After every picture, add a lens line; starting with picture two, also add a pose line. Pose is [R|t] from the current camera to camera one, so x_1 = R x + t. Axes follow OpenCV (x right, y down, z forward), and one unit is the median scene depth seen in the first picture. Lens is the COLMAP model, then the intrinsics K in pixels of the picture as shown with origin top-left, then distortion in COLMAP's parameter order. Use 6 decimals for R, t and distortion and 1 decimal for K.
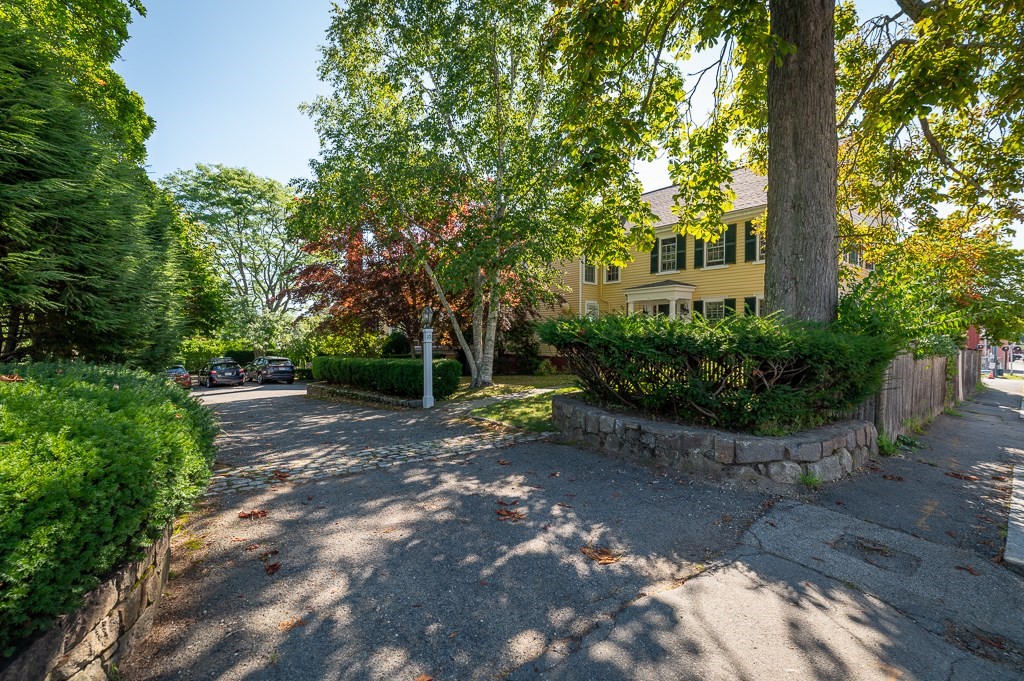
lens RADIAL K [[442.4, 0, 510.6], [0, 442.4, 340.0], [0, 0, 1]] dist [-0.000851, 0.000247]
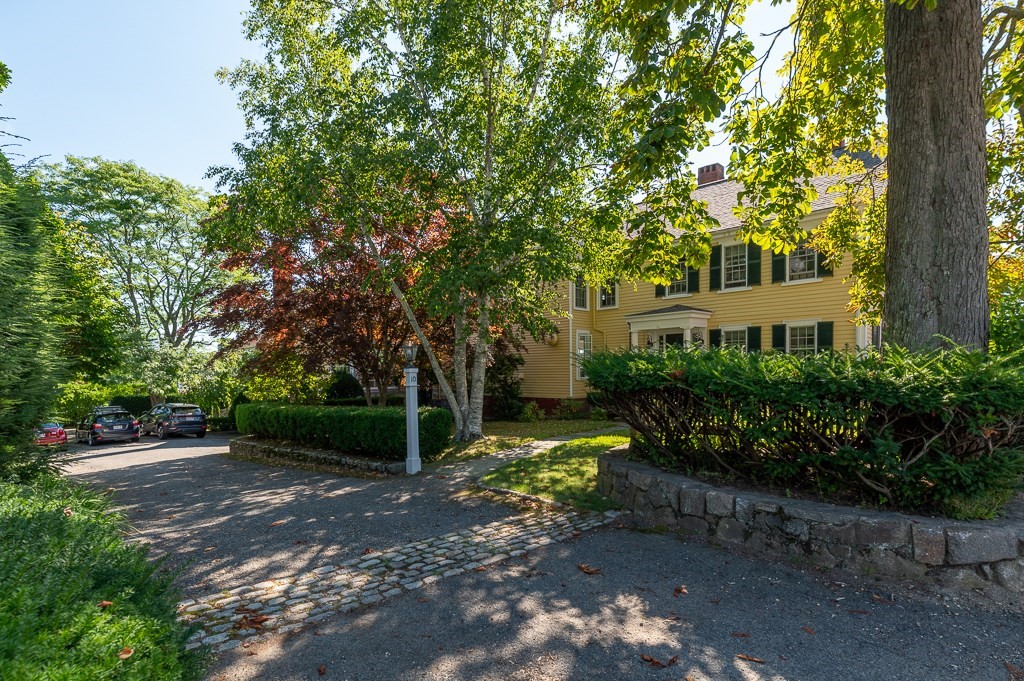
lens RADIAL K [[506.9, 0, 506.1], [0, 506.9, 380.6], [0, 0, 1]] dist [0.001056, -0.000915]
pose [[0.995399, -0.014875, 0.094655, -0.098469], [0.013986, 0.999852, 0.010049, -0.009461], [-0.094790, -0.008679, 0.995459, 0.115871]]
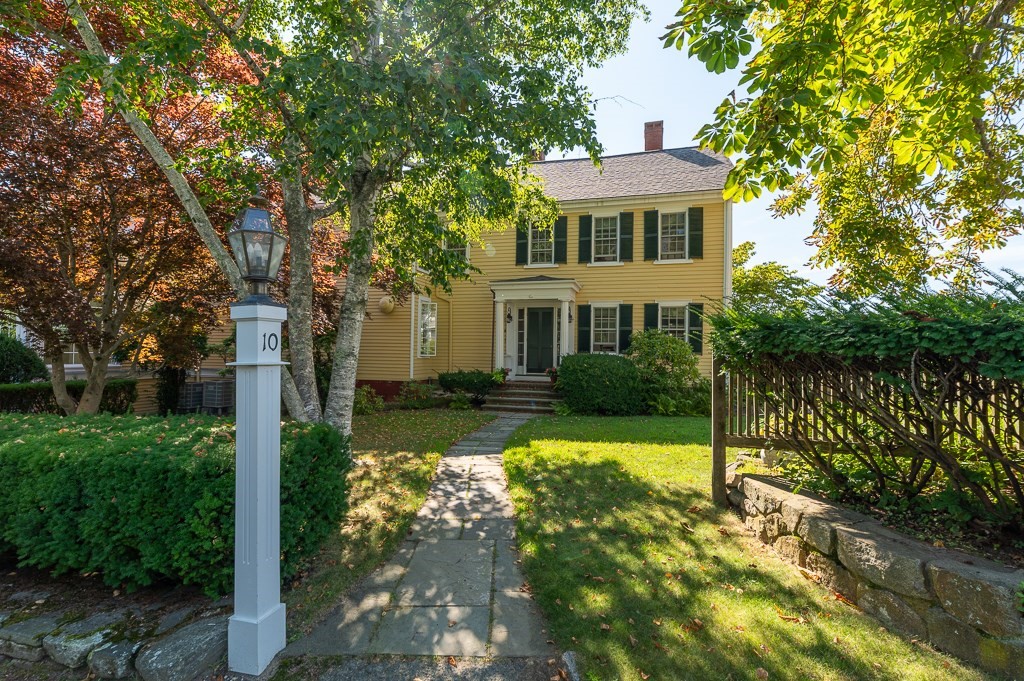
lens RADIAL K [[442.4, 0, 516.1], [0, 442.4, 343.1], [0, 0, 1]] dist [-0.000851, 0.000247]
pose [[0.806767, 0.021098, 0.590494, -0.196427], [-0.007556, 0.999649, -0.025393, -0.001285], [-0.590822, 0.016025, 0.806643, 0.677090]]
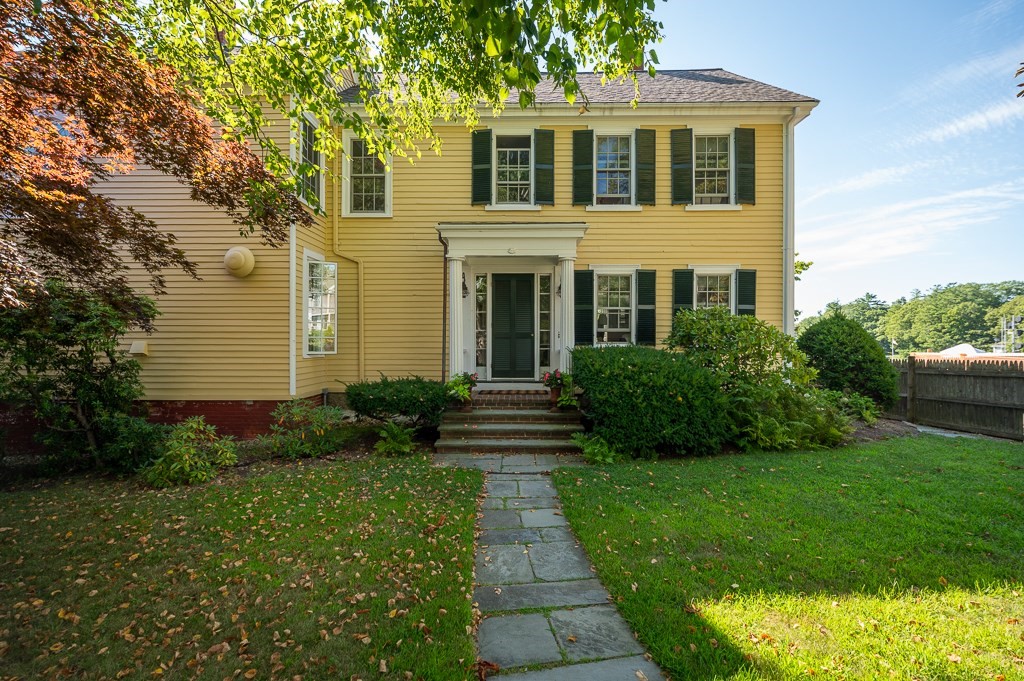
lens RADIAL K [[442.4, 0, 509.6], [0, 442.4, 342.7], [0, 0, 1]] dist [-0.000851, 0.000247]
pose [[0.635929, -0.003920, 0.771737, -0.022375], [0.006802, 0.999977, -0.000526, -0.010501], [-0.771717, 0.005584, 0.635941, 1.134283]]
